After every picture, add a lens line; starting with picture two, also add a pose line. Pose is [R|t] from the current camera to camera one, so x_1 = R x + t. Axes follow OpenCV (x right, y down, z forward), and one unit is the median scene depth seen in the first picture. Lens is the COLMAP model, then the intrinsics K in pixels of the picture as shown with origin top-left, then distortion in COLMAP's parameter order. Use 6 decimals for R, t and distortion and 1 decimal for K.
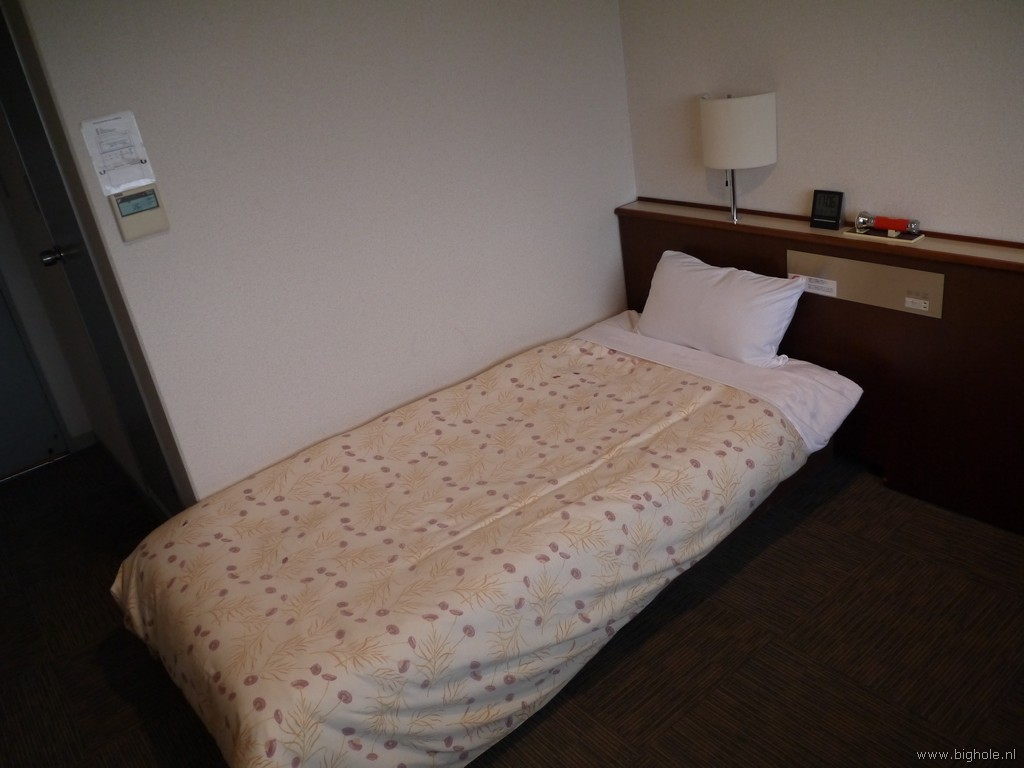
lens RADIAL K [[862.8, 0, 512.9], [0, 862.8, 388.5], [0, 0, 1]] dist [-0.029044, 0.000066]
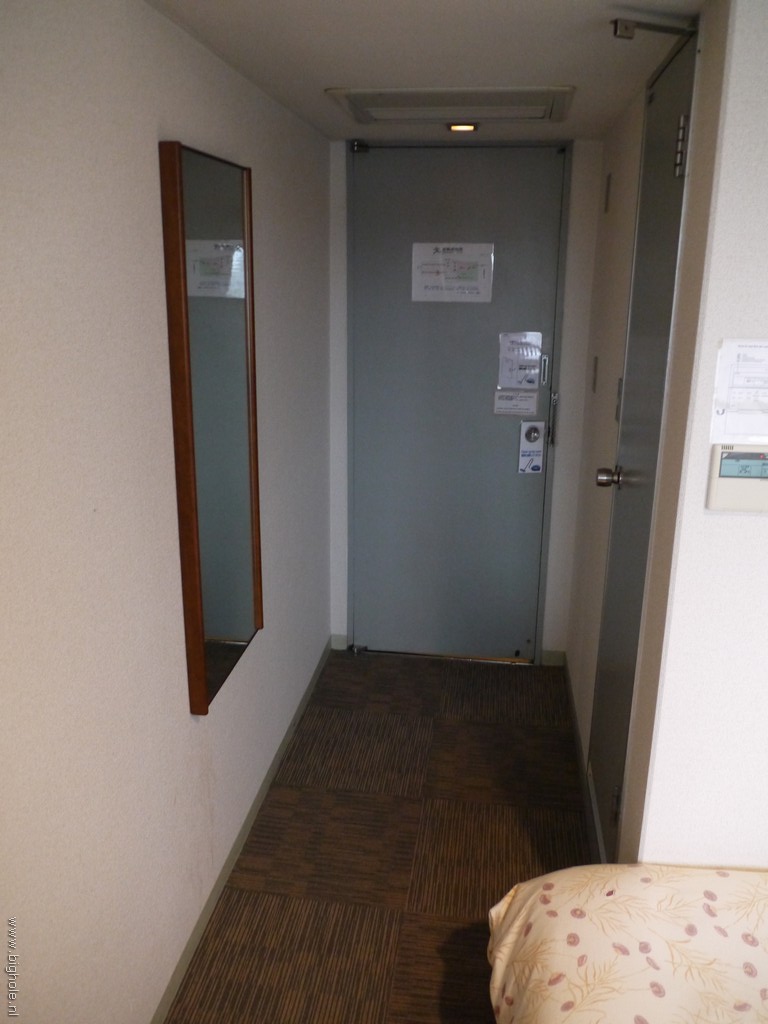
lens RADIAL K [[862.8, 0, 388.7], [0, 862.8, 514.6], [0, 0, 1]] dist [-0.029044, 0.000066]
pose [[0.693470, 0.349083, -0.630270, -0.178635], [-0.412257, 0.909681, 0.050243, -0.090556], [0.590883, 0.224991, 0.774749, 0.283685]]
